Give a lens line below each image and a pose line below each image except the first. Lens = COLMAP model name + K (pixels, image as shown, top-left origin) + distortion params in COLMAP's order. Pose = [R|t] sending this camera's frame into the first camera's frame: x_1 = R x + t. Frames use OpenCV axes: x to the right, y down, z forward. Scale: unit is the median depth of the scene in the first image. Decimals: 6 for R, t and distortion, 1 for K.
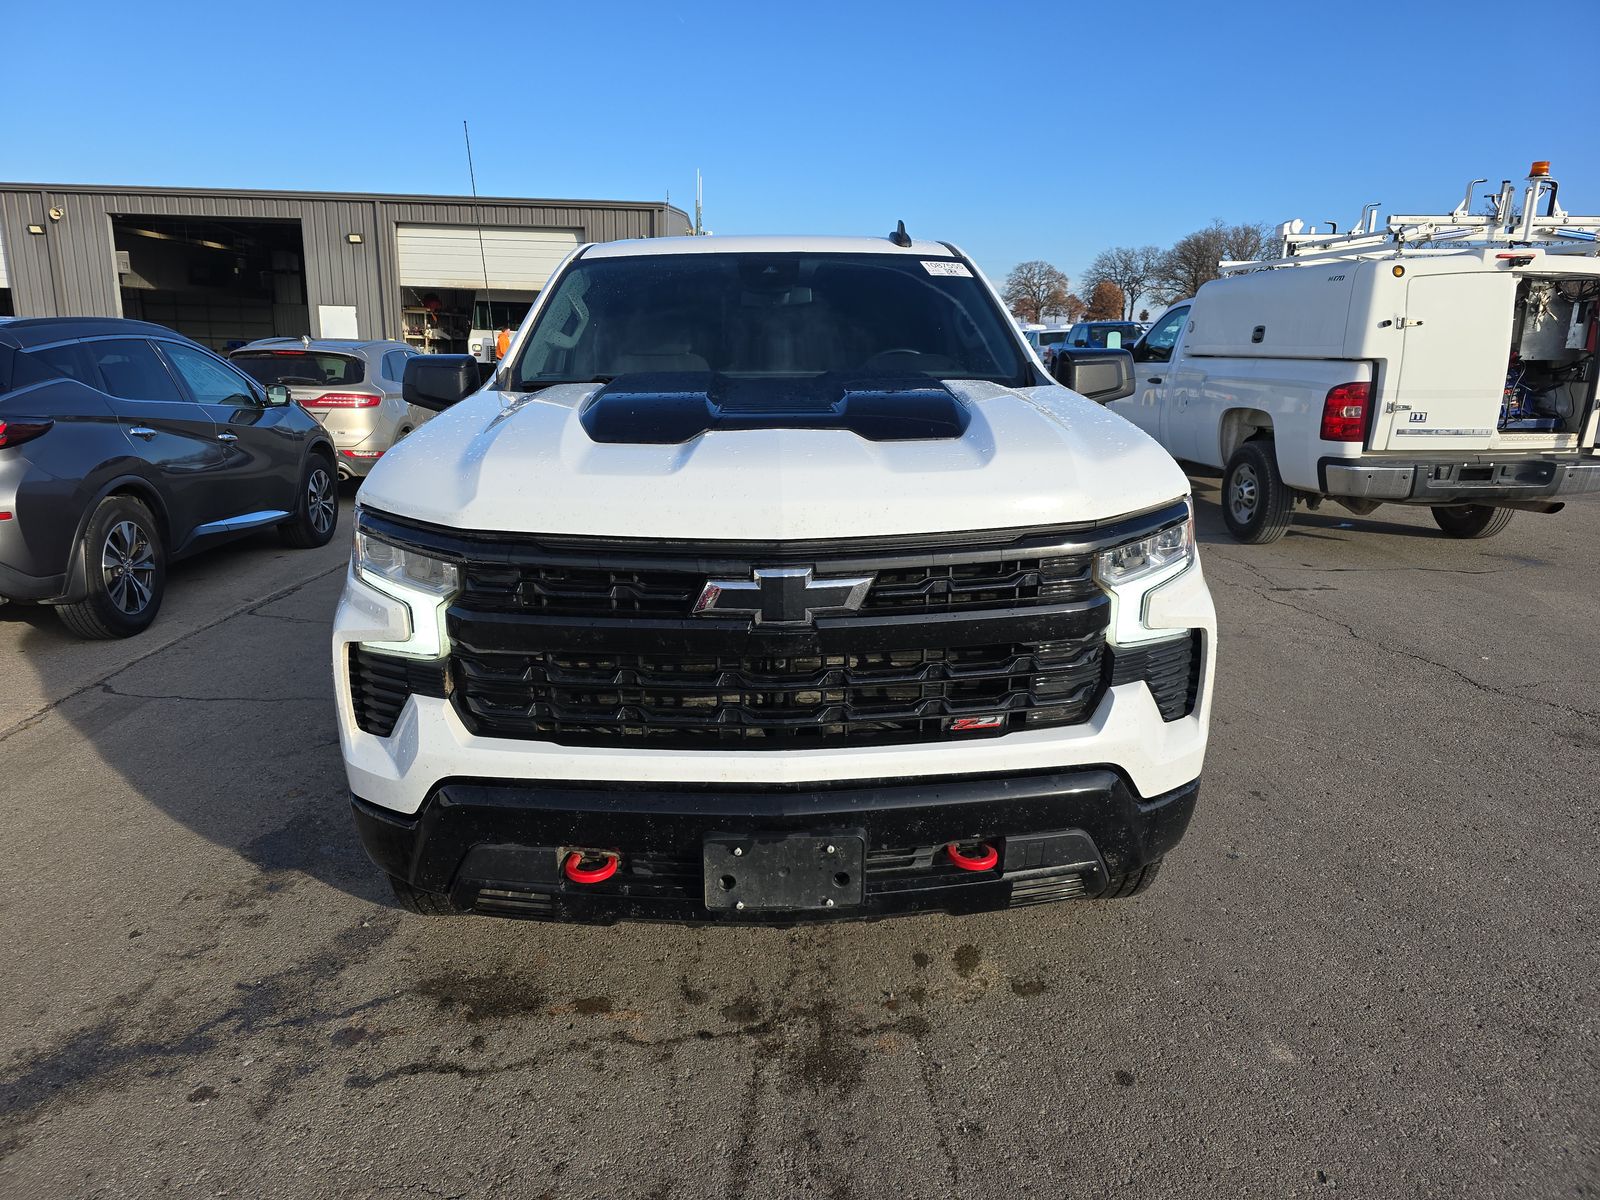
lens RADIAL K [[1146.9, 0, 790.4], [0, 1146.9, 596.1], [0, 0, 1]] dist [0.043880, -0.021265]
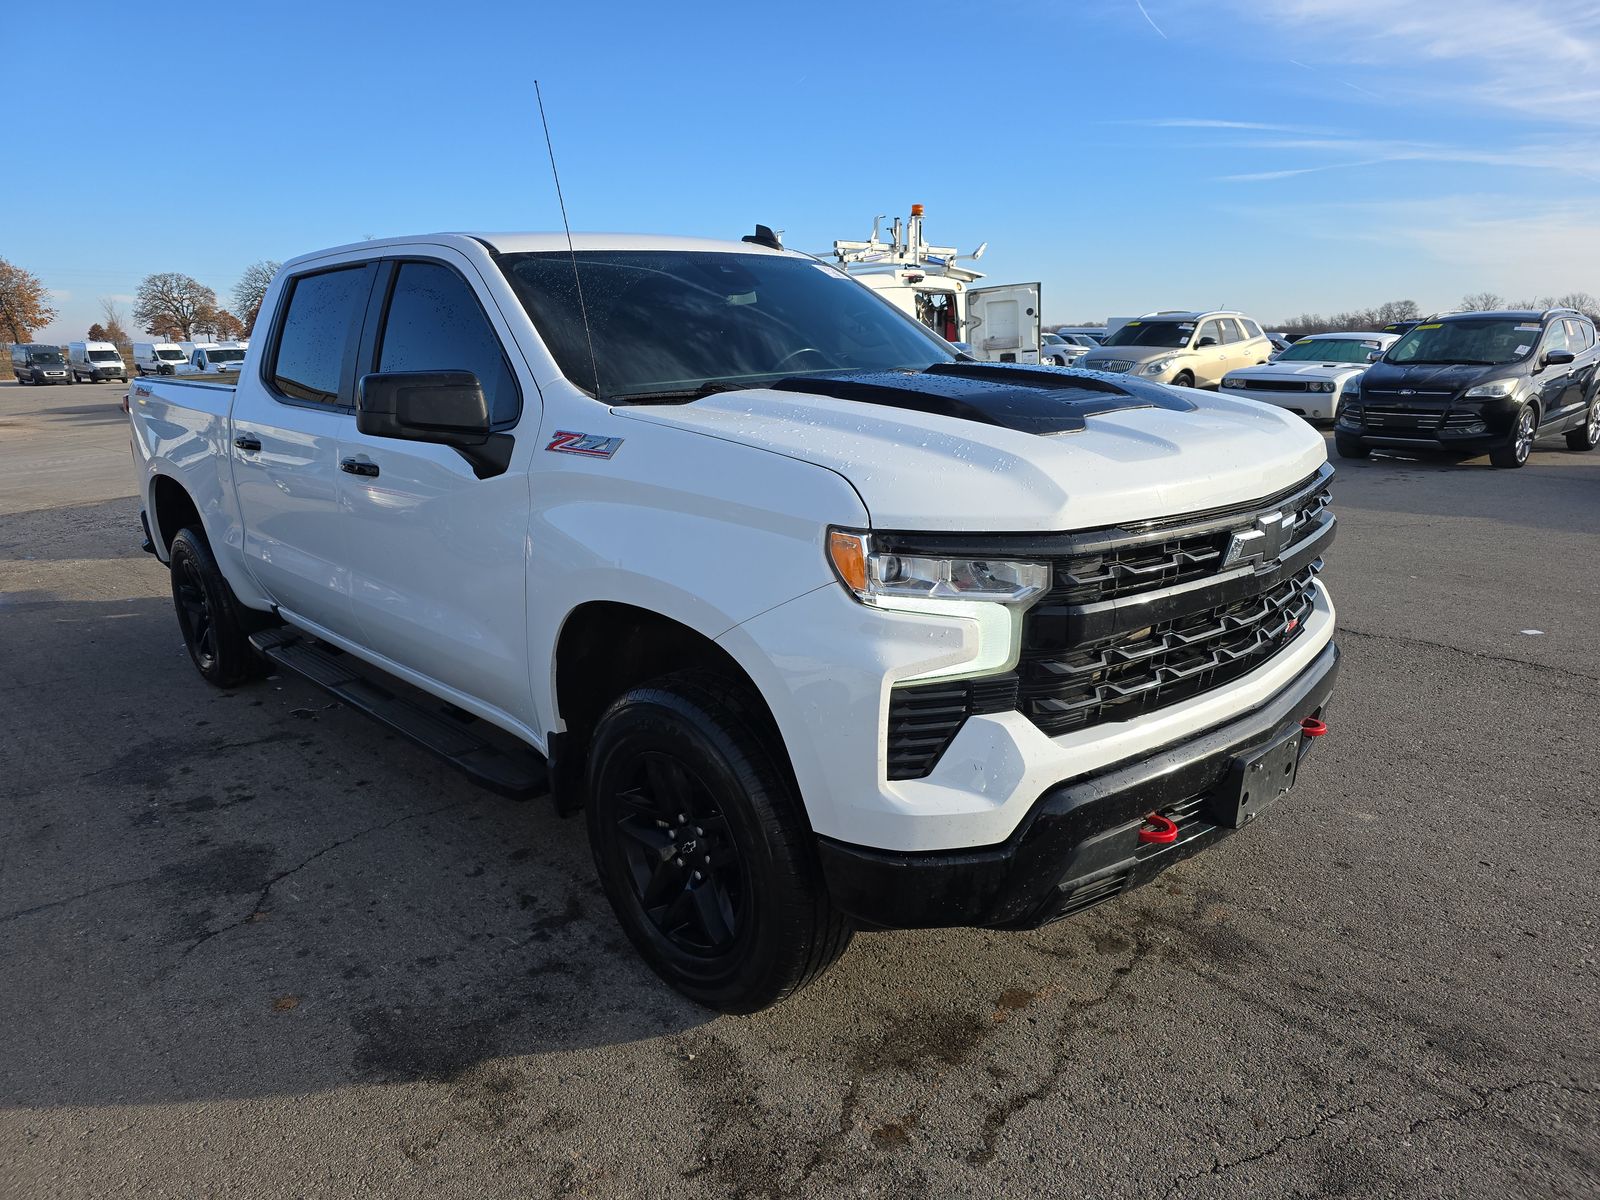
lens RADIAL K [[1146.9, 0, 790.4], [0, 1146.9, 596.1], [0, 0, 1]] dist [0.043880, -0.021265]
pose [[0.716103, -0.174615, 0.675801, -0.655115], [0.185020, 0.981055, 0.057433, -0.056861], [-0.673026, 0.083908, 0.734843, 0.260477]]
